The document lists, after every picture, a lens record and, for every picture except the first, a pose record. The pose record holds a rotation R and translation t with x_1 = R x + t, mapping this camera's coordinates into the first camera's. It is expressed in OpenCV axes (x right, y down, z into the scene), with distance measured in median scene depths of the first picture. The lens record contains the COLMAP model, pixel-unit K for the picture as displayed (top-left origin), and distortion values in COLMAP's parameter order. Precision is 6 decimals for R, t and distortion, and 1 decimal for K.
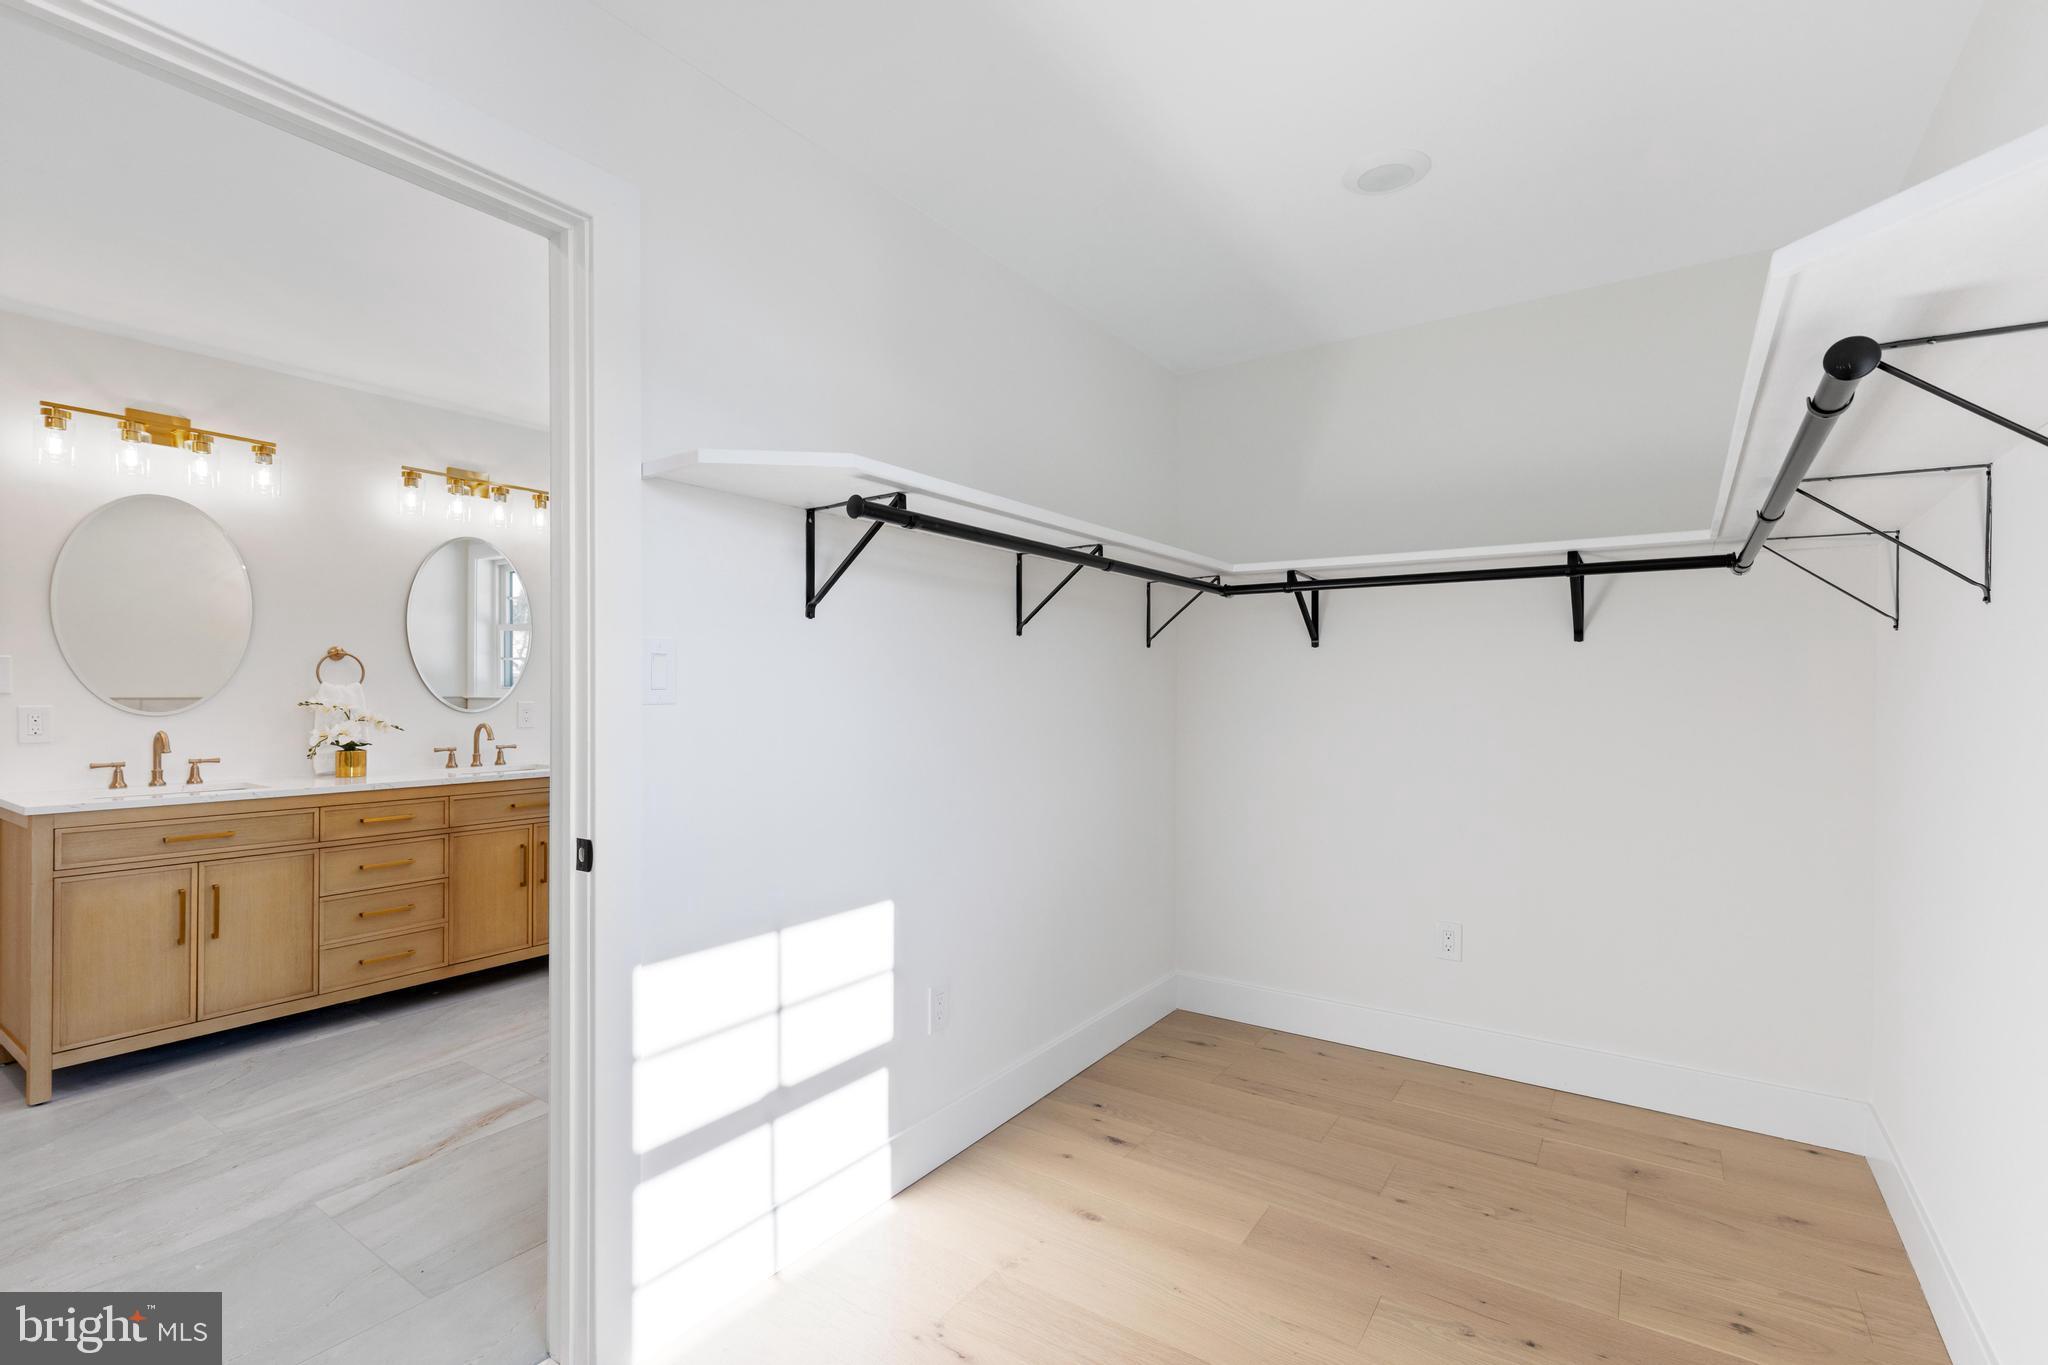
lens RADIAL K [[944.1, 0, 1035.4], [0, 944.1, 685.2], [0, 0, 1]] dist [-0.010739, -0.000580]
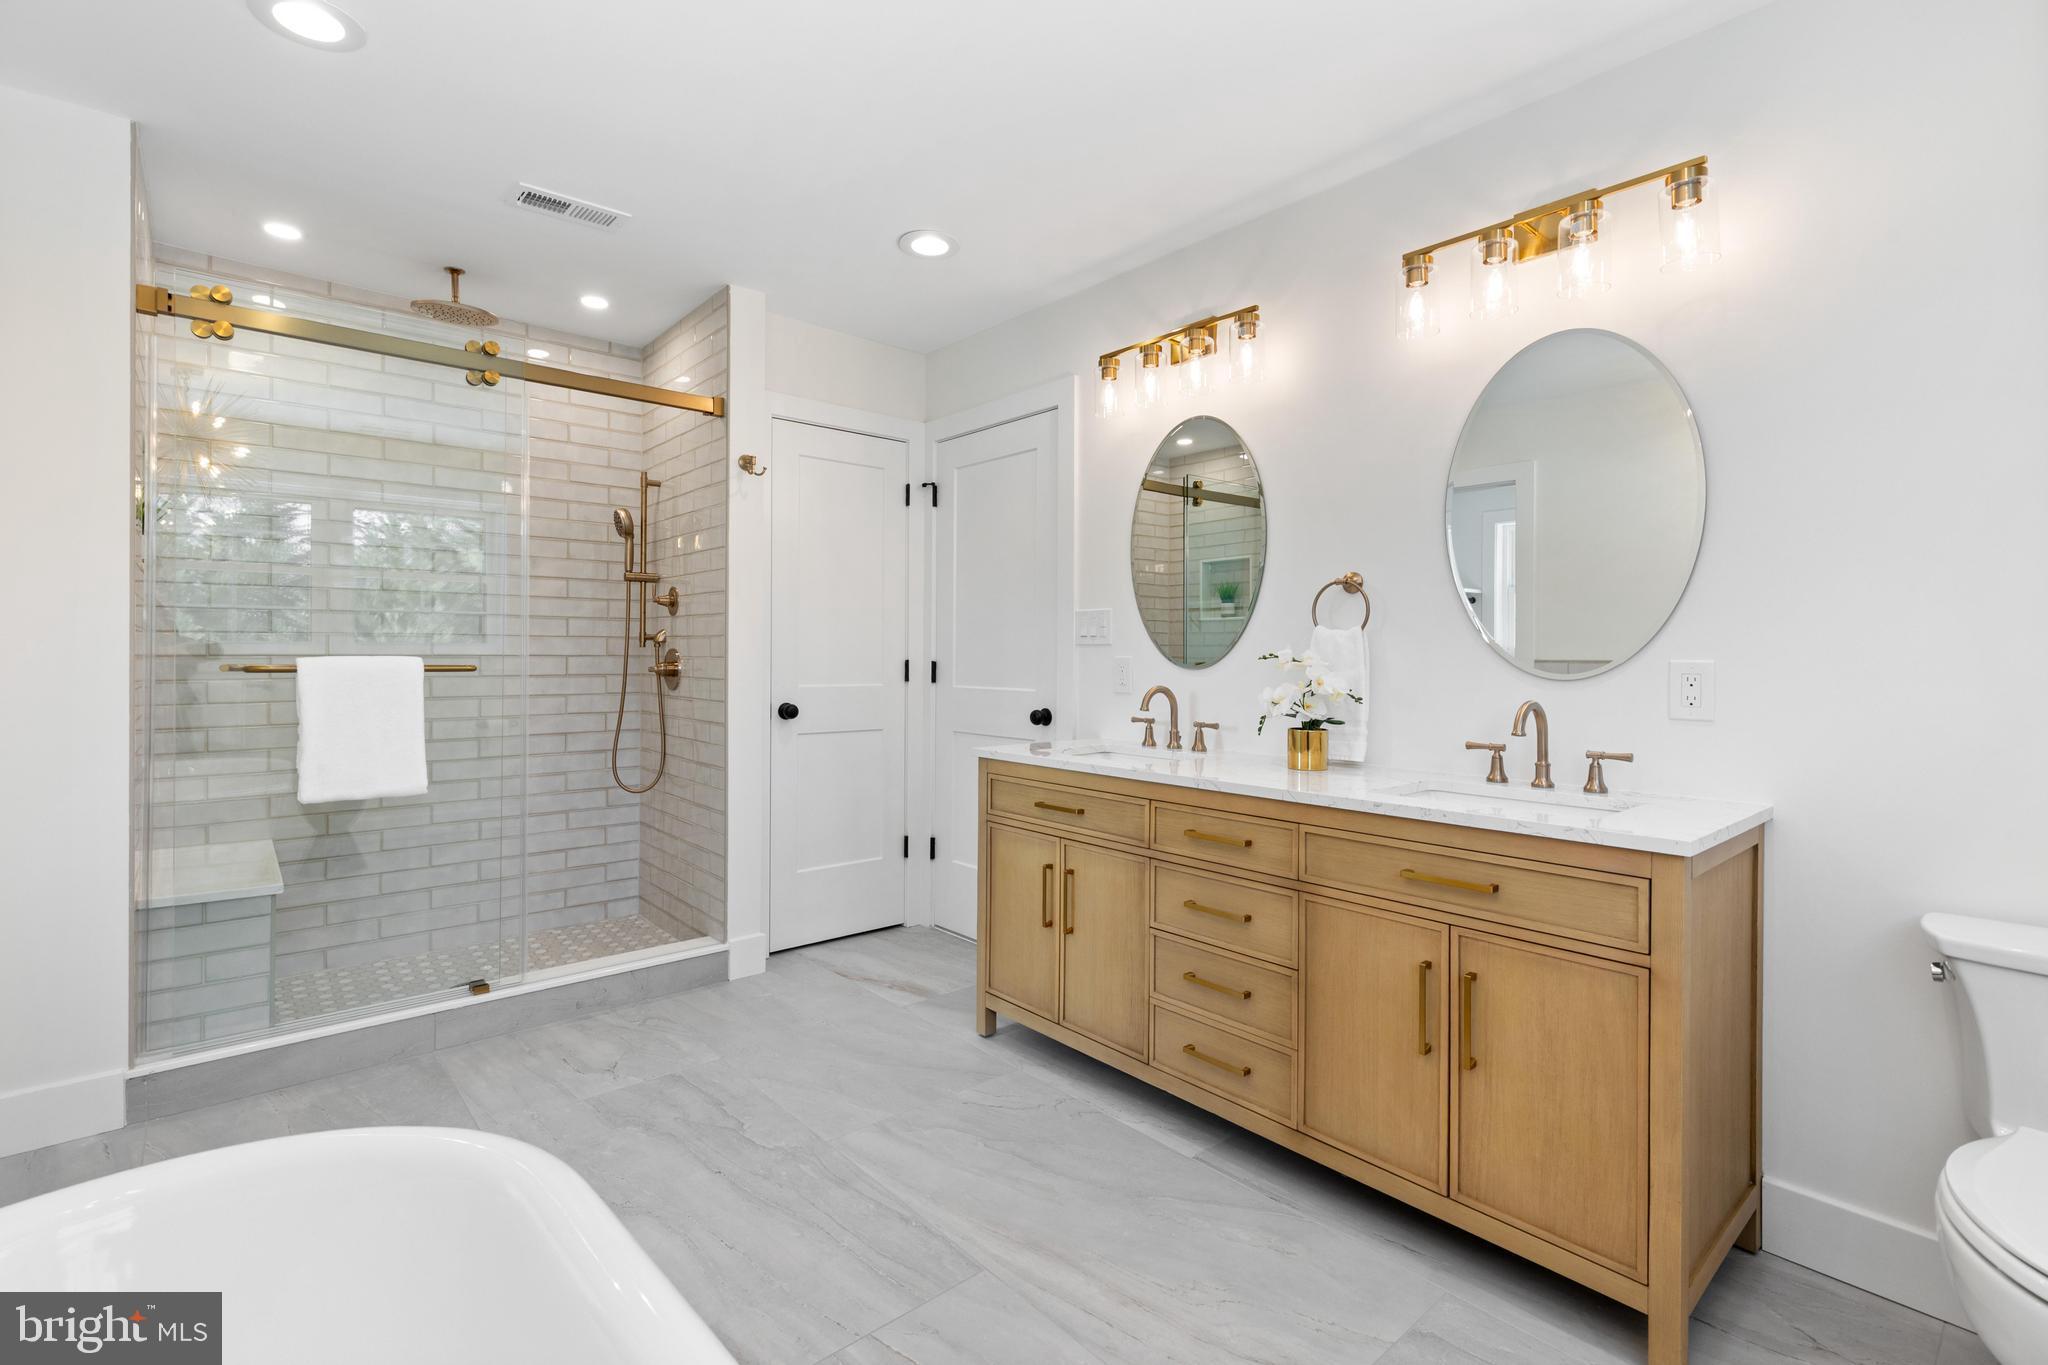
lens RADIAL K [[920.4, 0, 1017.5], [0, 920.4, 666.4], [0, 0, 1]] dist [-0.003015, -0.001203]
pose [[-0.244336, 0.002962, -0.969686, -0.065865], [-0.006746, 0.999966, 0.004755, 0.026118], [0.969667, 0.007703, -0.244308, 1.021391]]
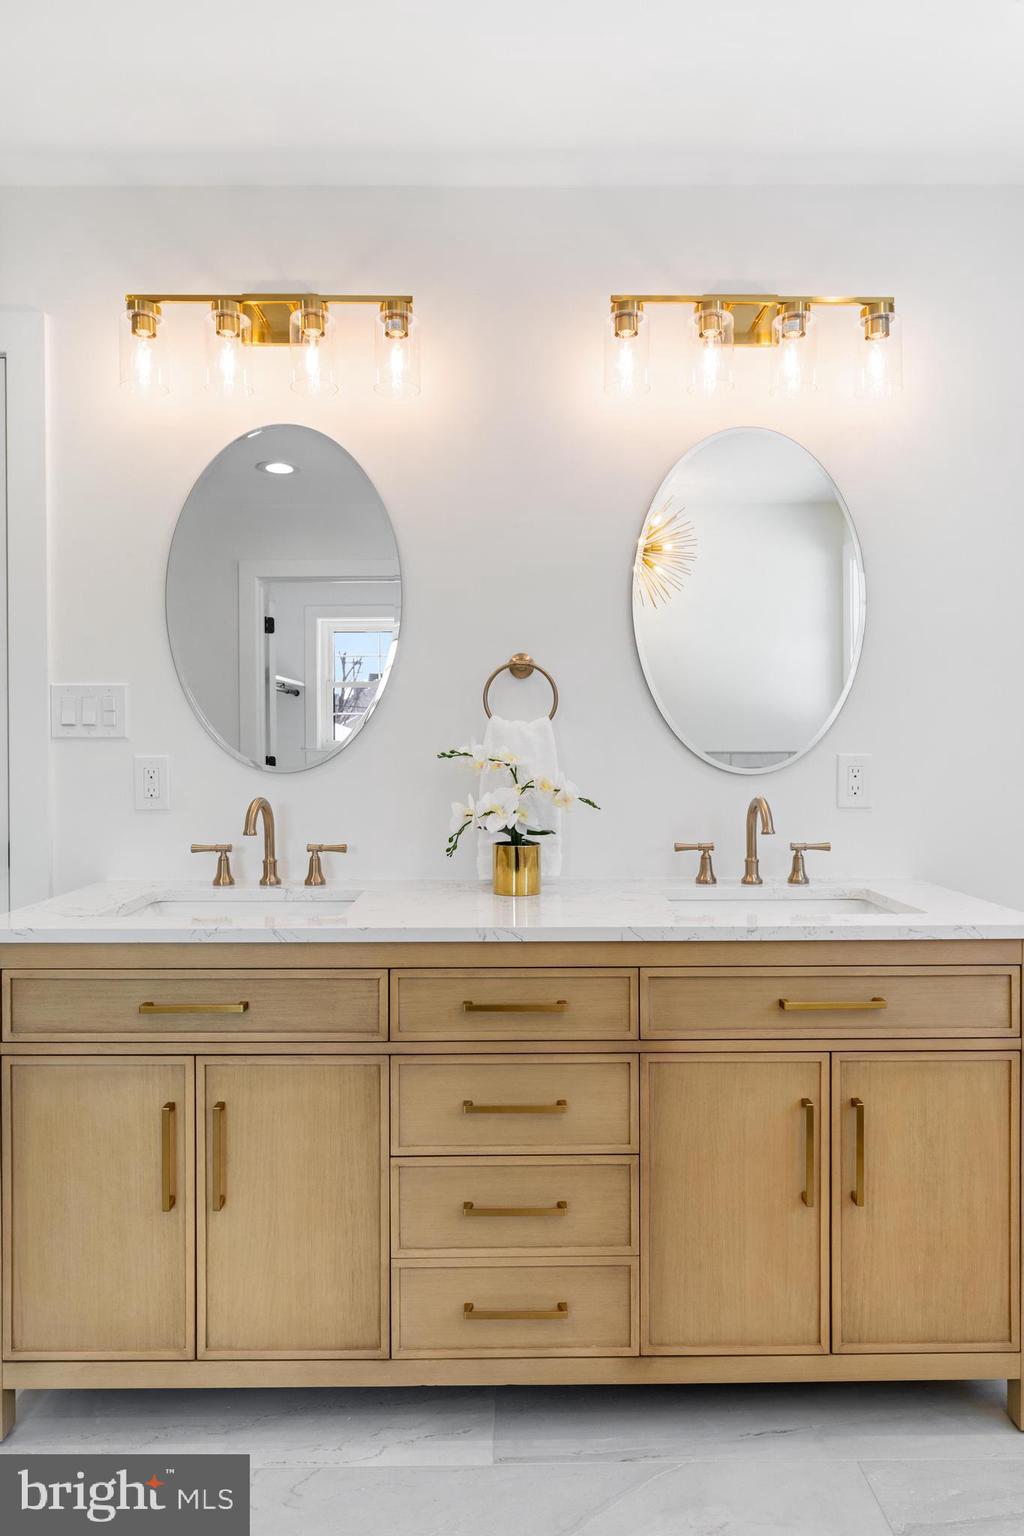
lens RADIAL K [[979.5, 0, 515.5], [0, 979.5, 743.9], [0, 0, 1]] dist [0.002328, -0.001679]
pose [[0.583142, -0.005581, -0.812351, -0.302767], [0.008649, 0.999962, -0.000661, 0.015013], [0.812324, -0.006640, 0.583168, 0.725487]]
